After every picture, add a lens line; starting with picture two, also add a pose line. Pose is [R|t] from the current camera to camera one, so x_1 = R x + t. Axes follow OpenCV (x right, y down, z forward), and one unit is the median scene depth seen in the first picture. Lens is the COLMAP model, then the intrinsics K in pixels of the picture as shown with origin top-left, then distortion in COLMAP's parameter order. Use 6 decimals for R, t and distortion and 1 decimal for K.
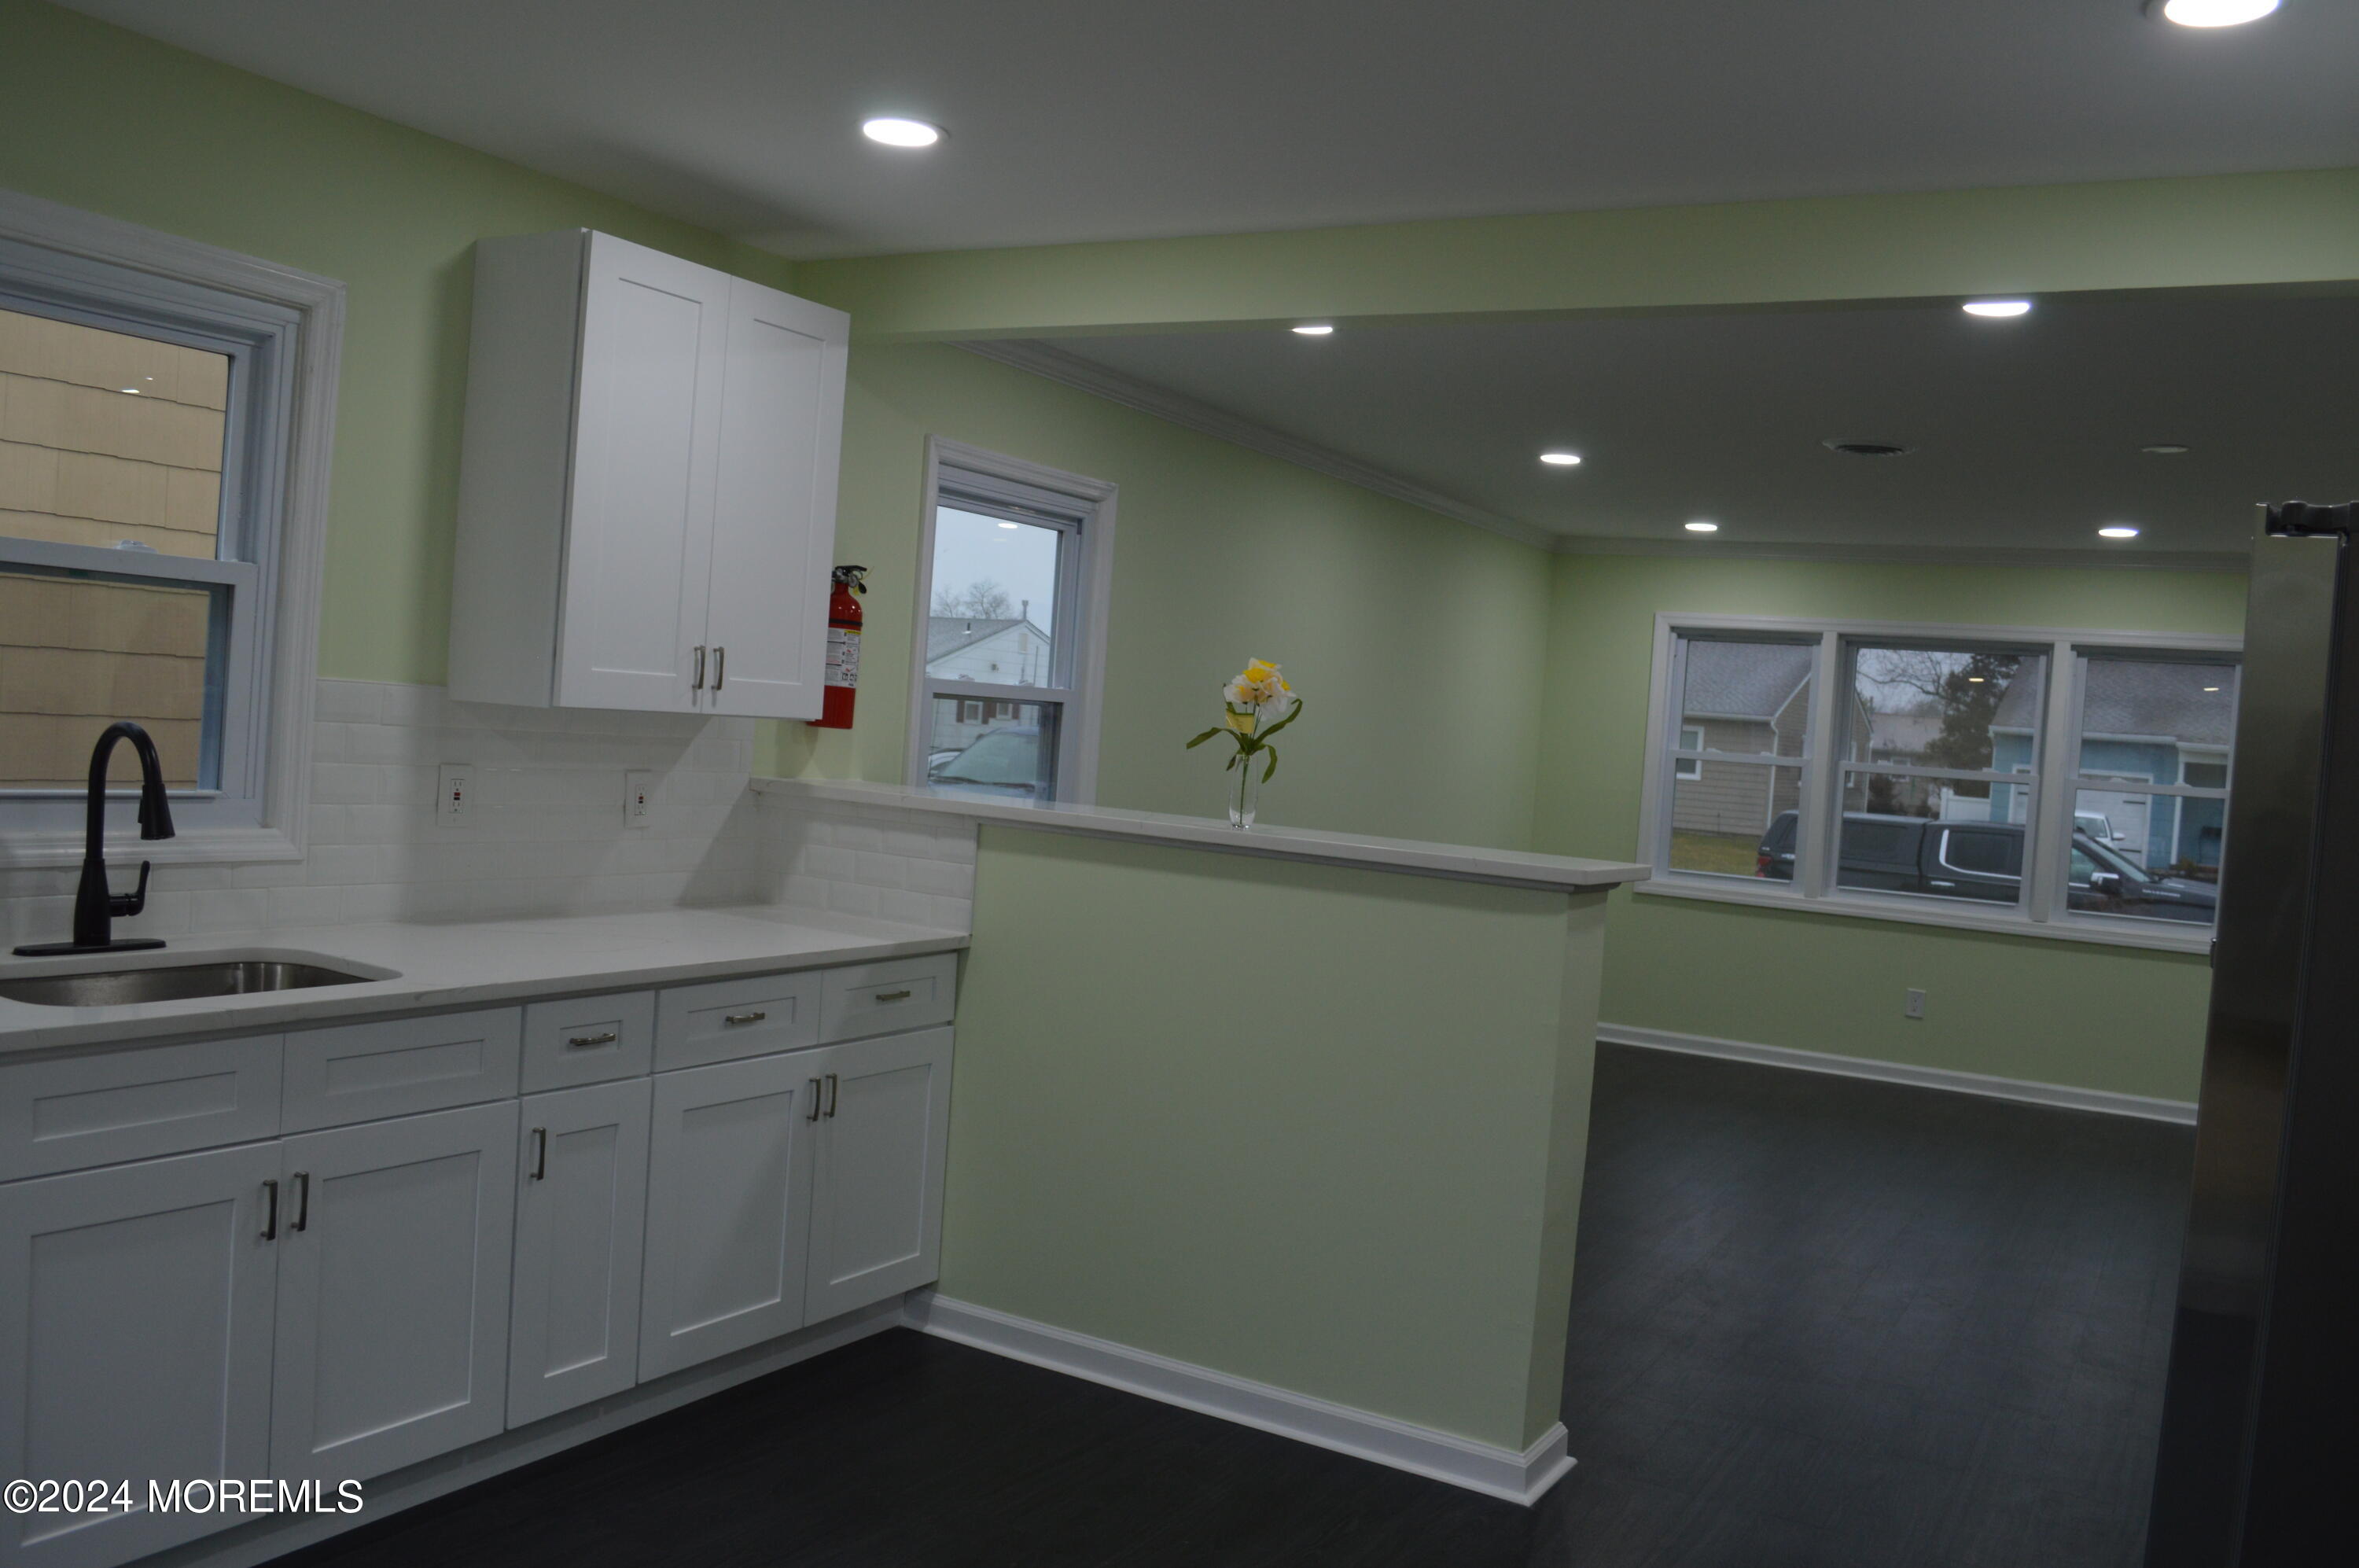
lens RADIAL K [[1886.8, 0, 1179.5], [0, 1886.8, 784.0], [0, 0, 1]] dist [-0.081320, 0.011035]
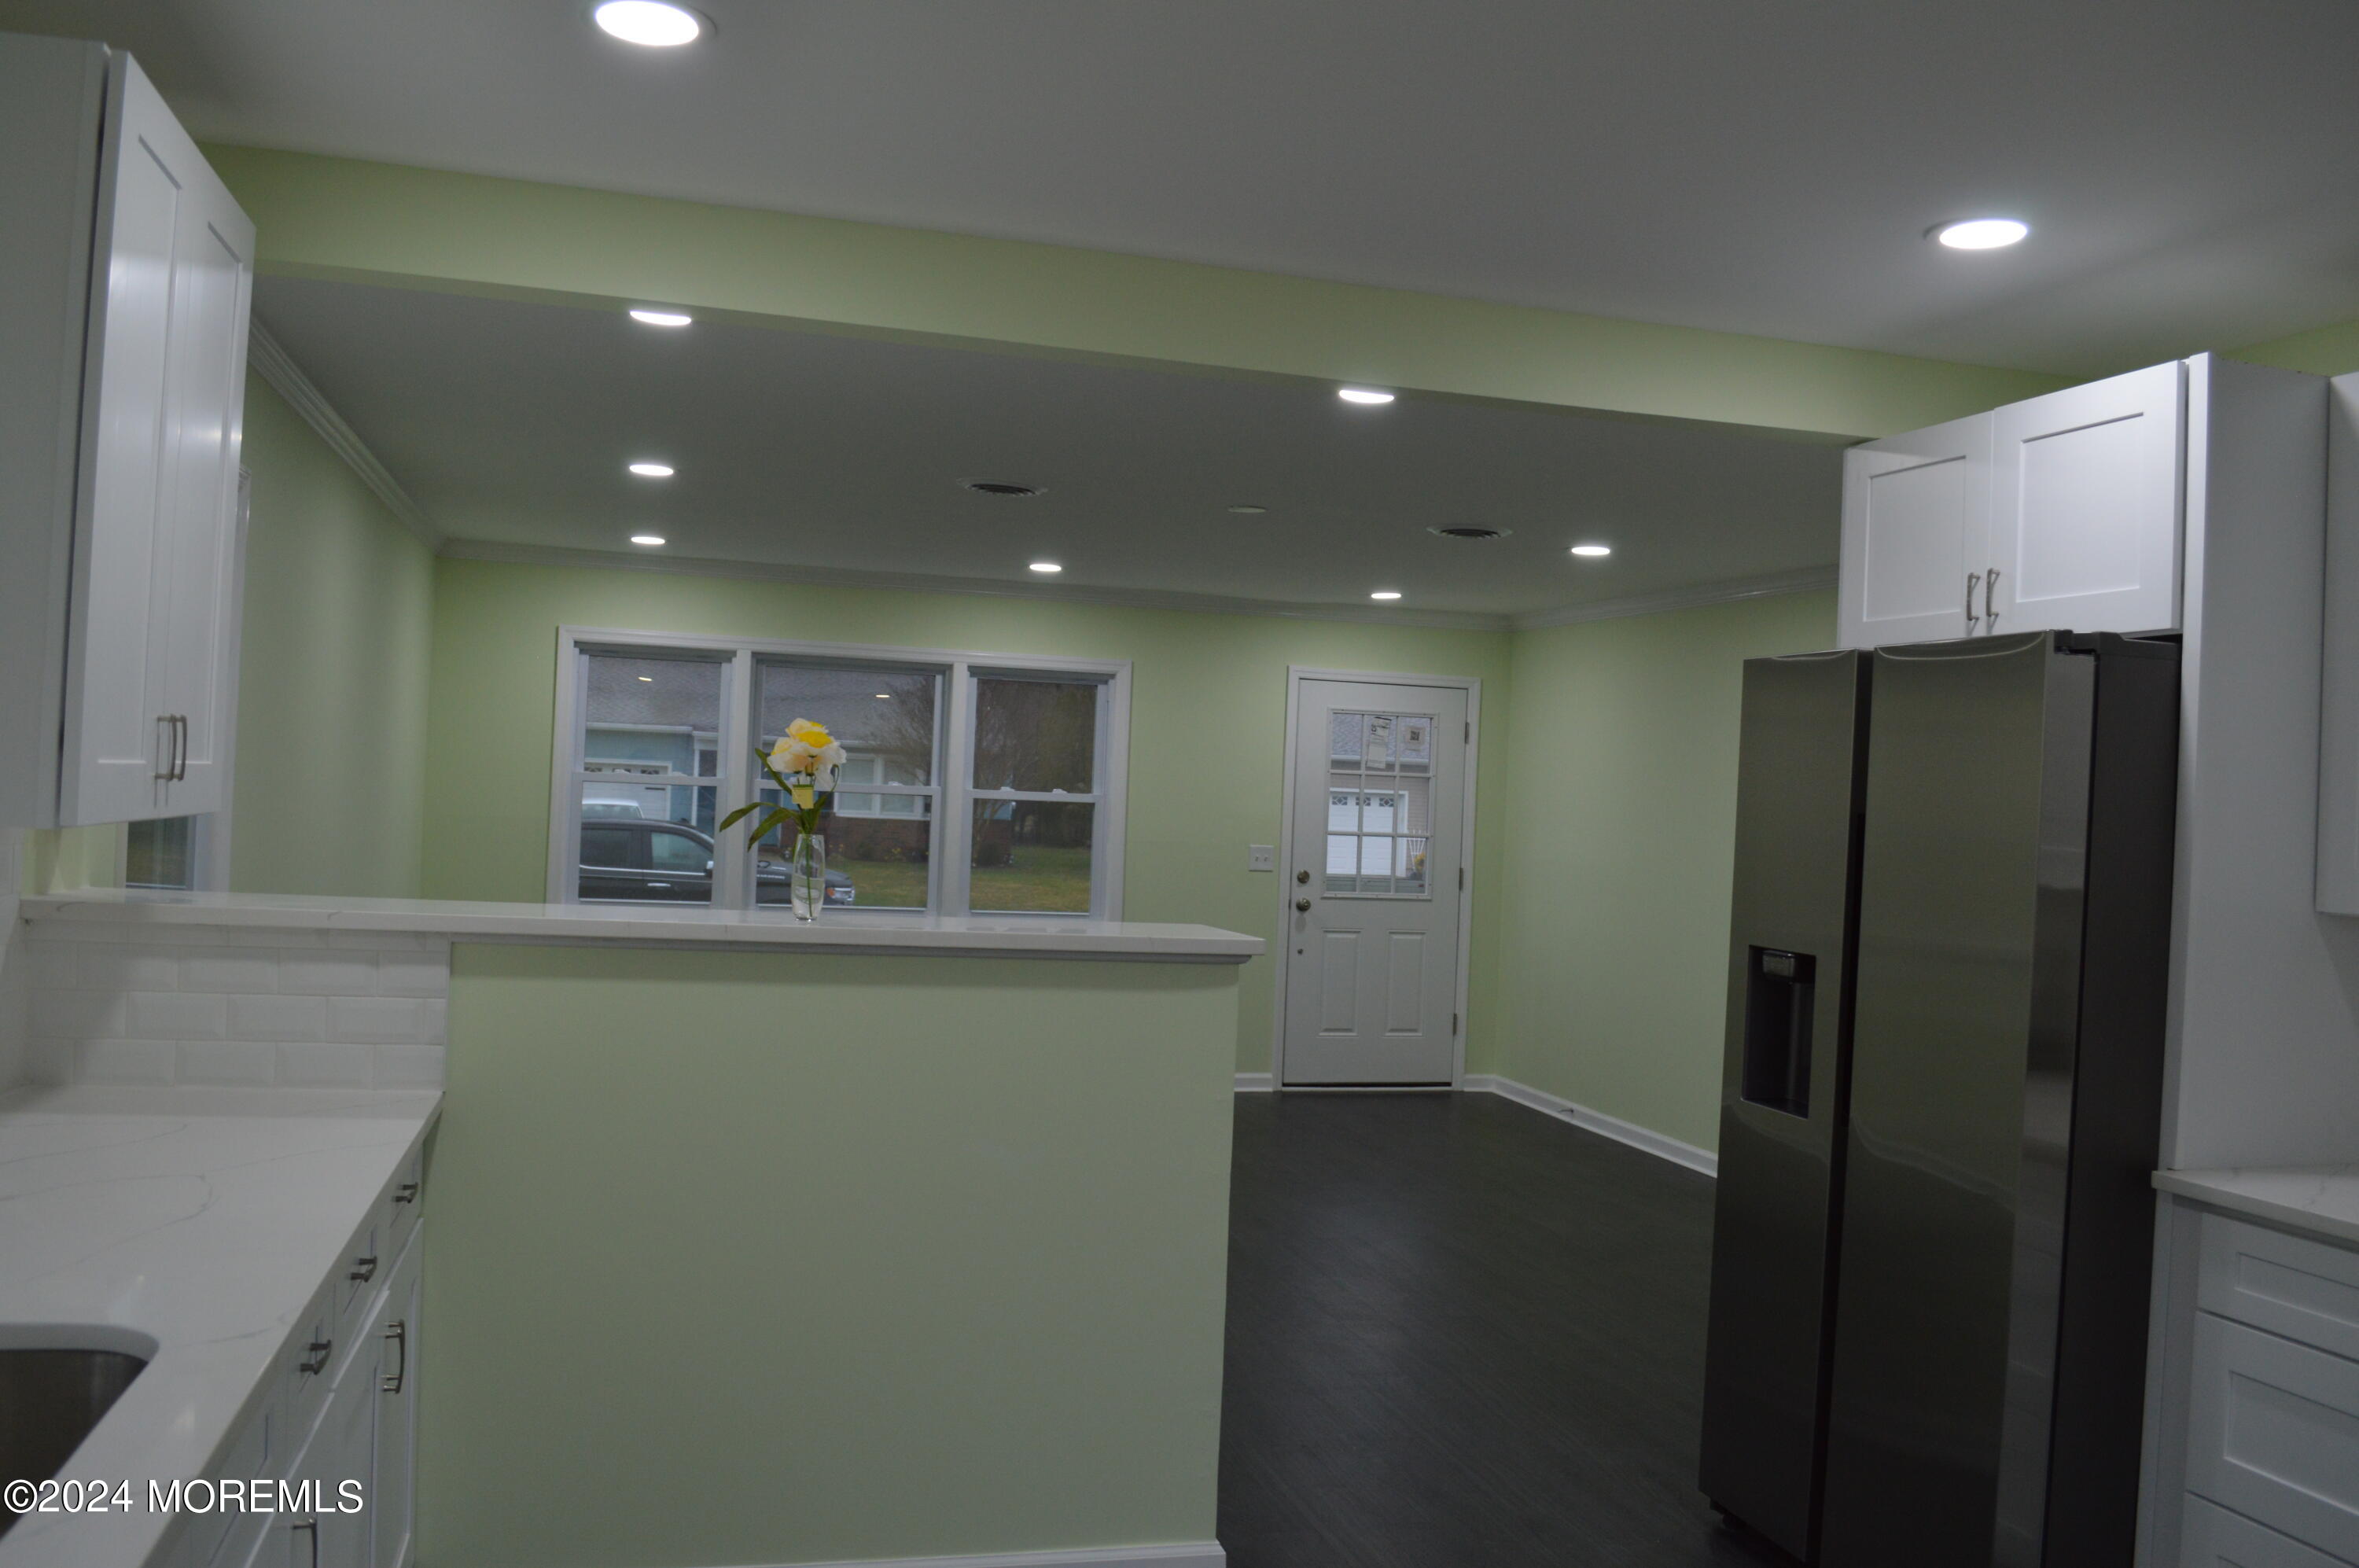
lens RADIAL K [[1886.8, 0, 1179.5], [0, 1886.8, 784.0], [0, 0, 1]] dist [-0.081320, 0.011035]
pose [[0.697021, -0.036361, 0.716129, -0.483077], [0.031310, 0.999304, 0.020265, -0.053341], [-0.716367, 0.008297, 0.697674, 0.310824]]
